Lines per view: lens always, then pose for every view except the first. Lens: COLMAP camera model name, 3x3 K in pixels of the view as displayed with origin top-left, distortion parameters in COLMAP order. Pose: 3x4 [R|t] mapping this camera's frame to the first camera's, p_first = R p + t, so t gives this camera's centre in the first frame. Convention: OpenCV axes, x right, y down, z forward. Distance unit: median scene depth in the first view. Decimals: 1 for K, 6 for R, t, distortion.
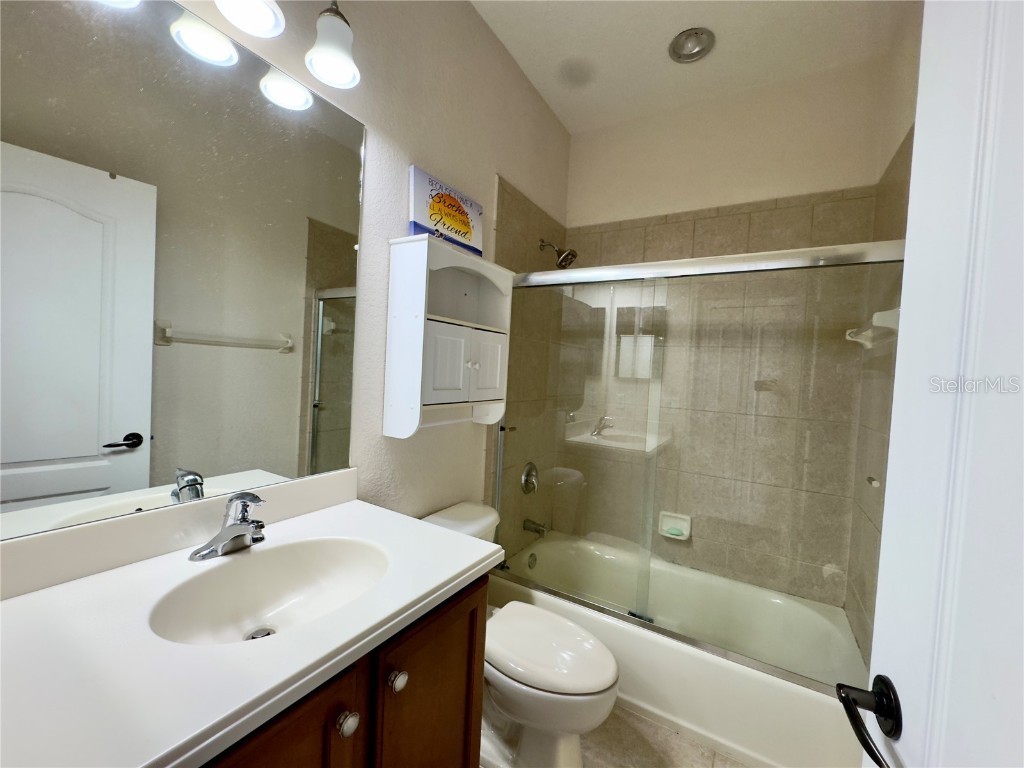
lens RADIAL K [[409.2, 0, 511.6], [0, 409.2, 383.4], [0, 0, 1]] dist [-0.003054, 0.000156]
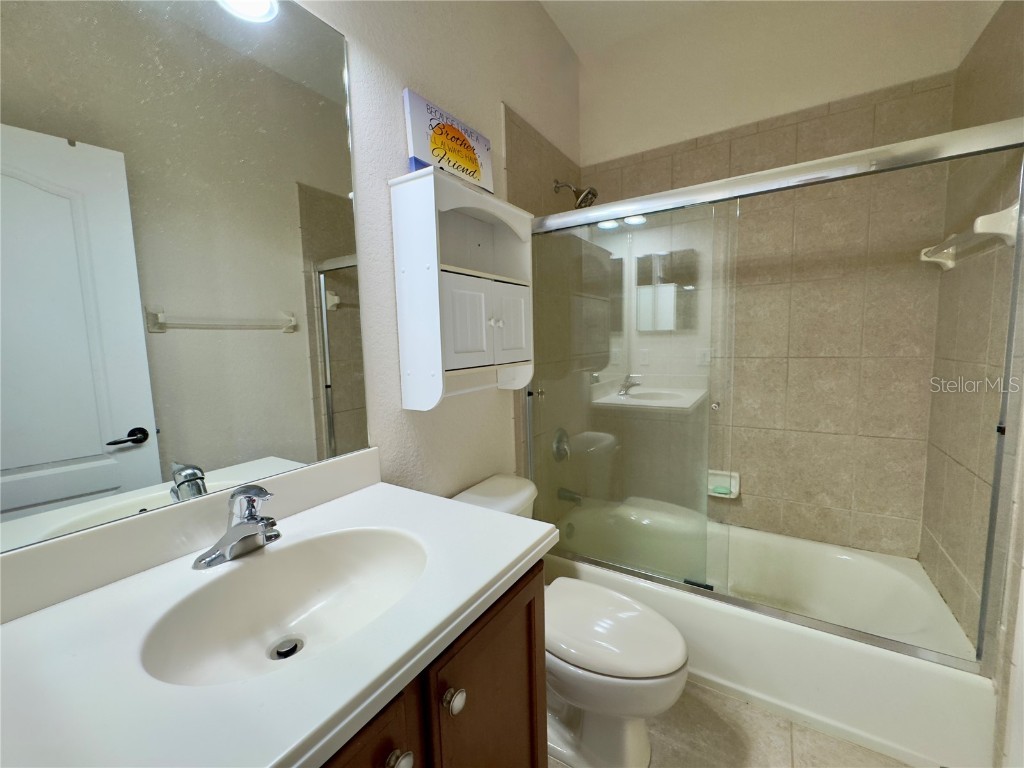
lens RADIAL K [[409.2, 0, 511.6], [0, 409.2, 383.4], [0, 0, 1]] dist [-0.003054, 0.000156]
pose [[0.996627, -0.076434, -0.029861, -0.038061], [0.078416, 0.994312, 0.072073, 0.020645], [0.024182, -0.074171, 0.996952, 0.097920]]
